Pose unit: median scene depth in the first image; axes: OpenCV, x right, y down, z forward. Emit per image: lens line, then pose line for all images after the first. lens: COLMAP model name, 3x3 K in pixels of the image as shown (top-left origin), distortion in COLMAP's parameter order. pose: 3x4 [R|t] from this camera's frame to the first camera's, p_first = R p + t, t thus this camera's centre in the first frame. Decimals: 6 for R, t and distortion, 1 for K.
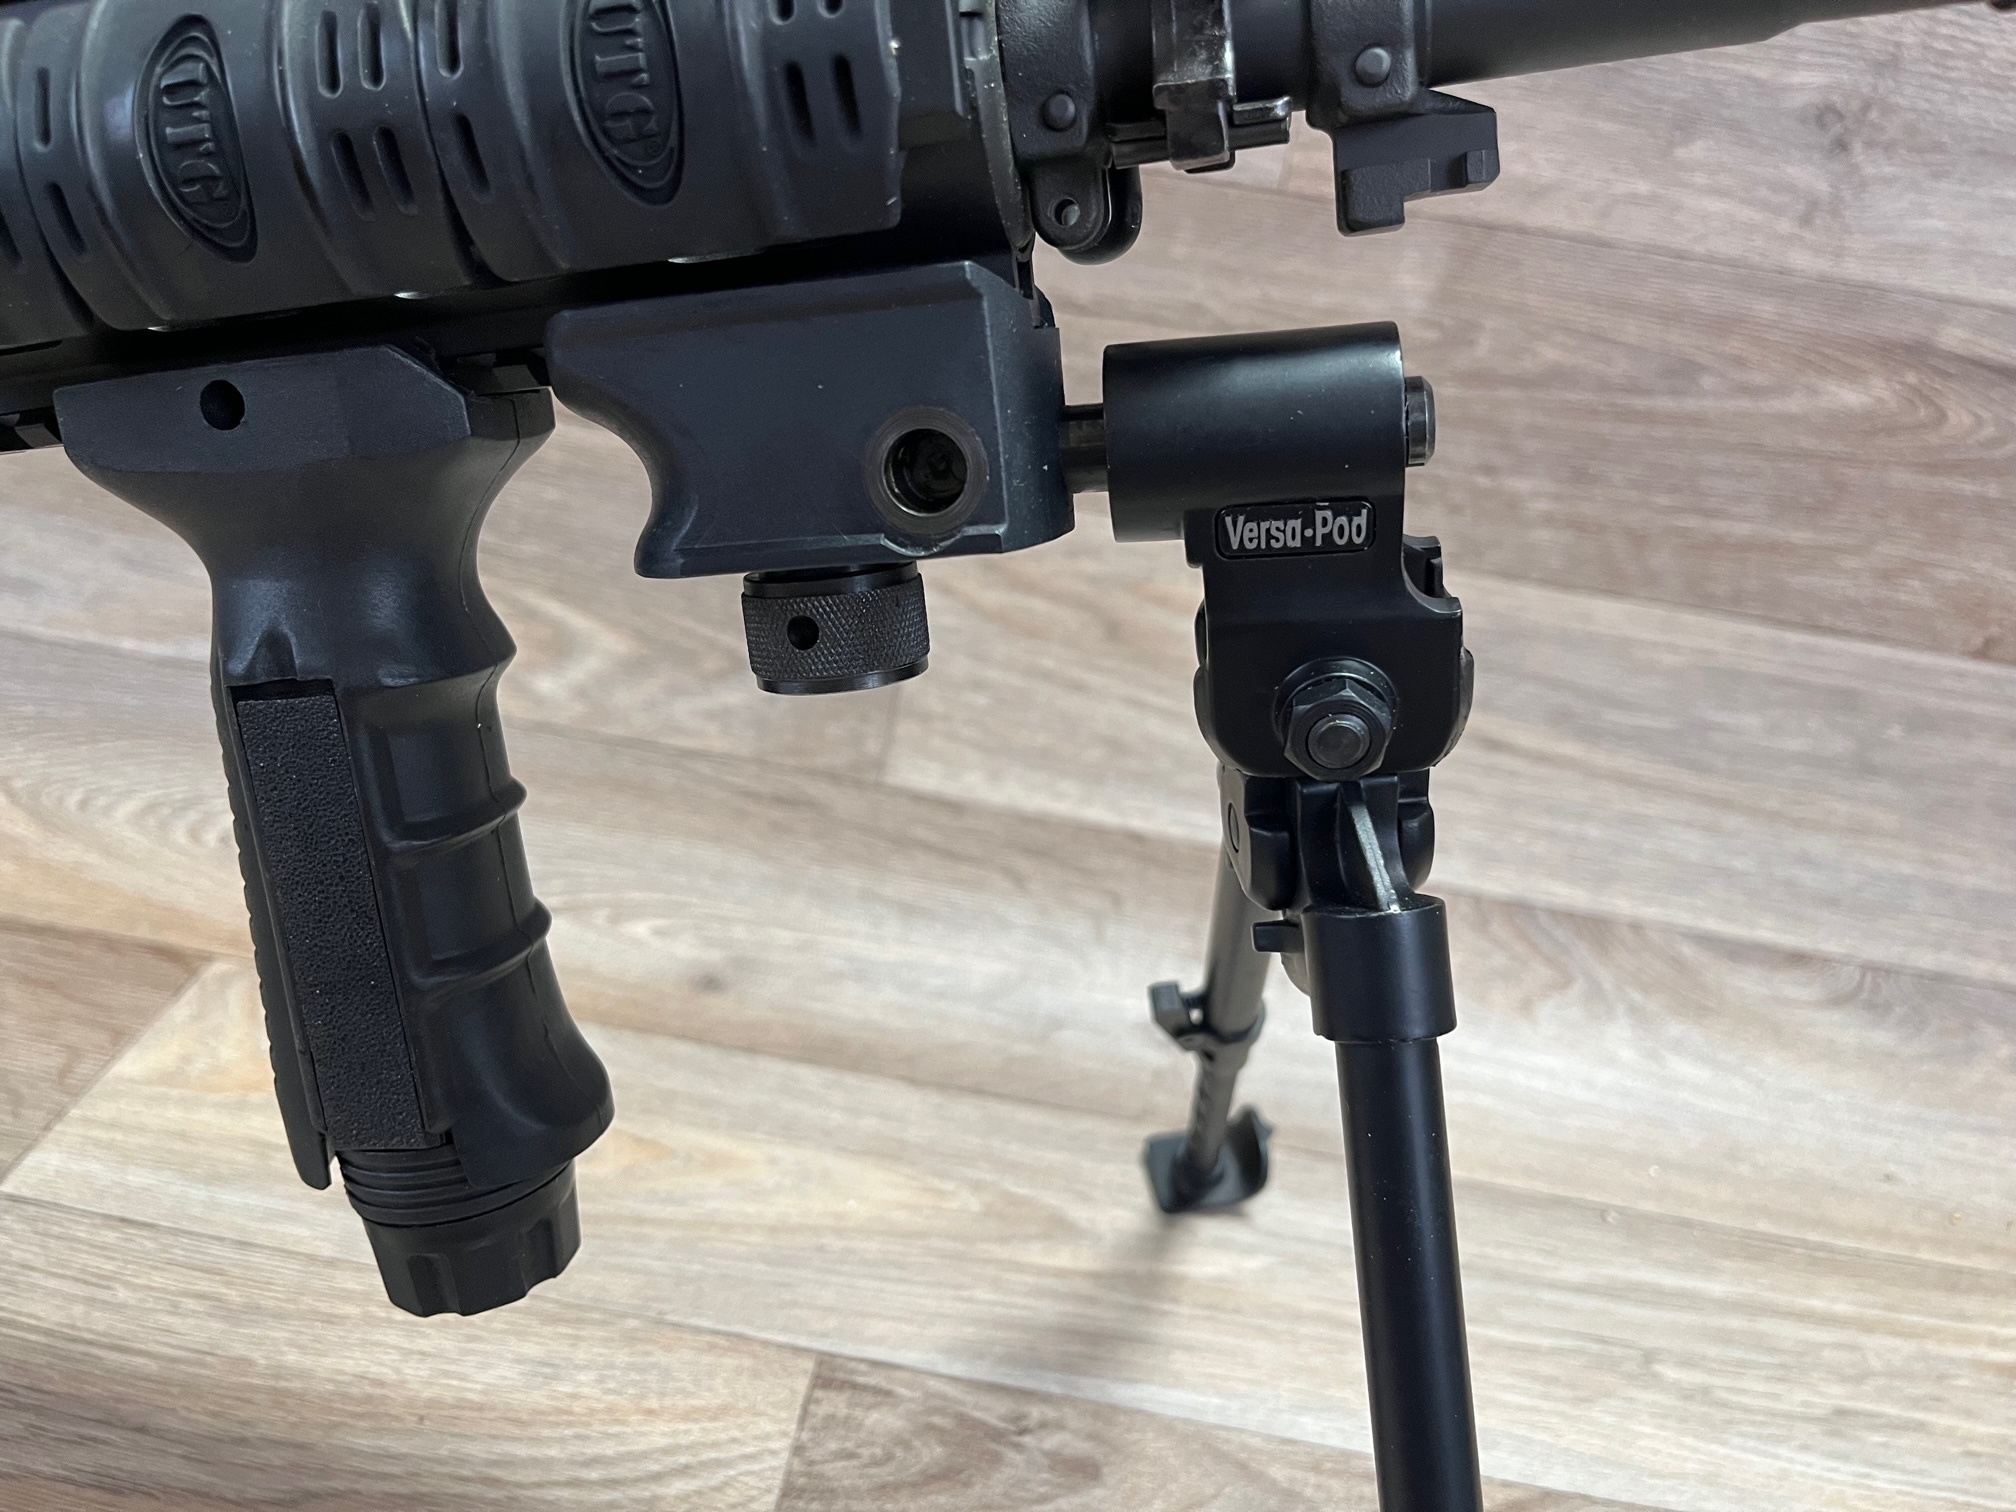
lens RADIAL K [[1534.1, 0, 1006.1], [0, 1534.1, 746.7], [0, 0, 1]] dist [0.080326, -0.128980]
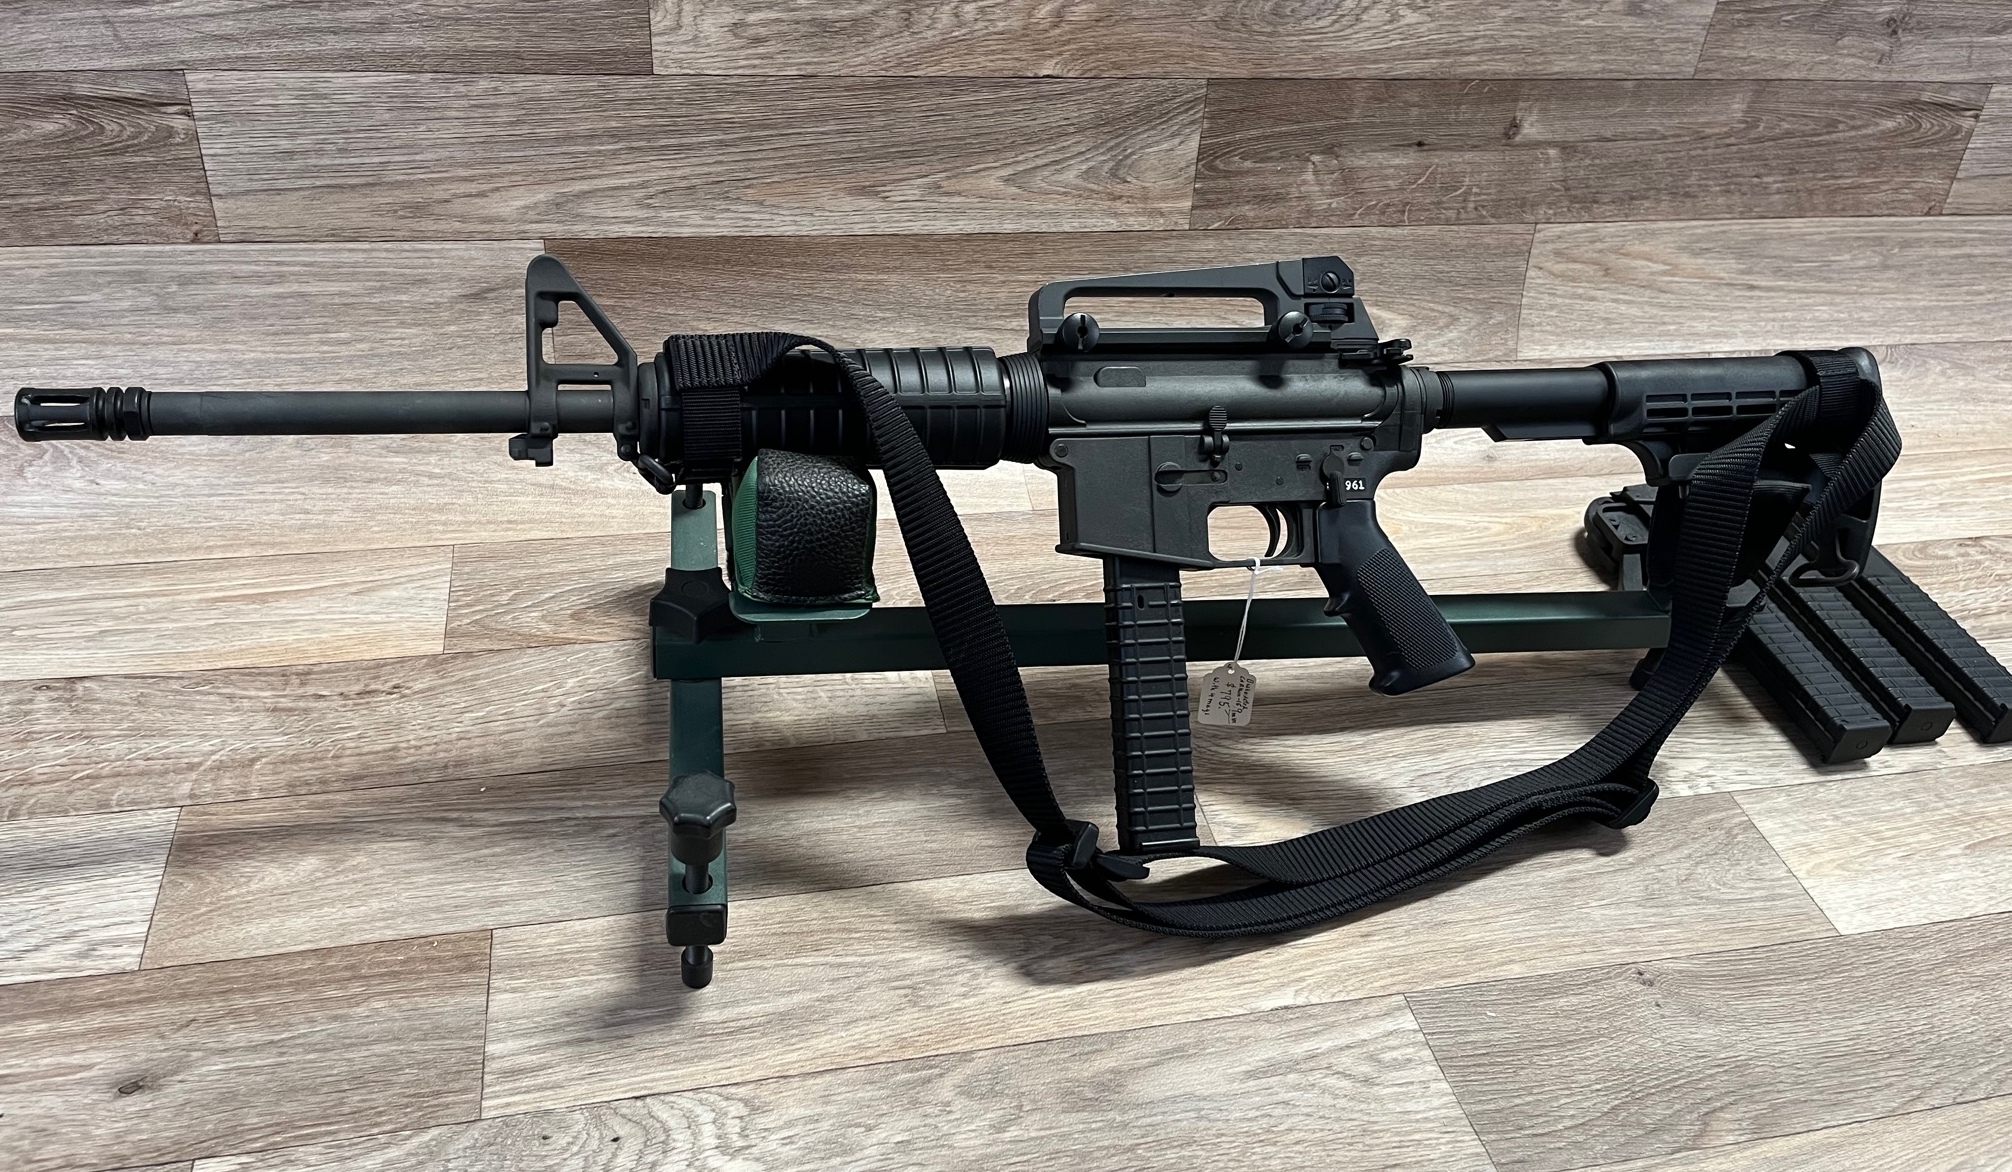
lens RADIAL K [[1508.8, 0, 988.4], [0, 1508.8, 578.8], [0, 0, 1]] dist [0.080454, -0.095076]
pose [[0.946973, -0.240220, 0.213391, -1.429414], [0.191278, 0.955086, 0.226324, -0.336431], [-0.258174, -0.173506, 0.950390, -1.028877]]
